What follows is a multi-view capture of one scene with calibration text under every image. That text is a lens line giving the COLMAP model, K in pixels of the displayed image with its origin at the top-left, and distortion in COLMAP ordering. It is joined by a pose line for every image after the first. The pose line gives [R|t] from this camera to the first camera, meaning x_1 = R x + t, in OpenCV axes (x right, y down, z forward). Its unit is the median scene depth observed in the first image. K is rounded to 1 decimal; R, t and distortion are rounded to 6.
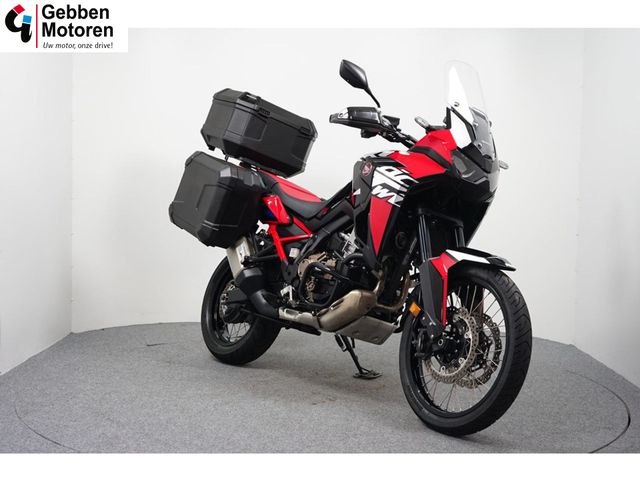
lens RADIAL K [[893.7, 0, 320.9], [0, 893.7, 238.5], [0, 0, 1]] dist [-0.023010, 0.000000]
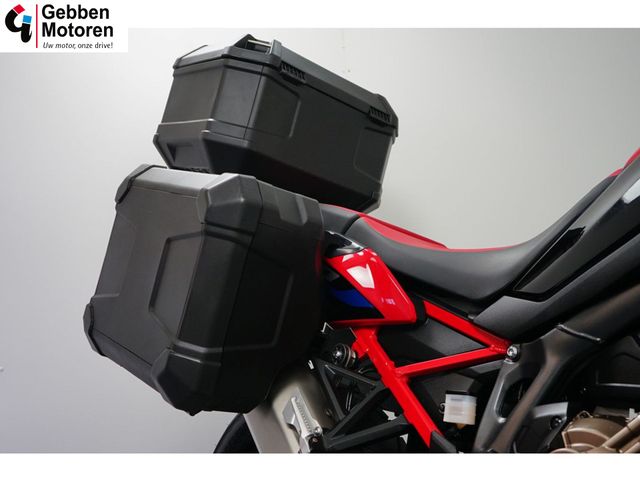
lens RADIAL K [[734.3, 0, 321.5], [0, 734.3, 237.4], [0, 0, 1]] dist [-0.030346, 0.000000]
pose [[0.992282, -0.105865, 0.064560, -0.088150], [0.112469, 0.987649, -0.109087, -0.022040], [-0.052214, 0.115506, 0.991933, 0.706493]]
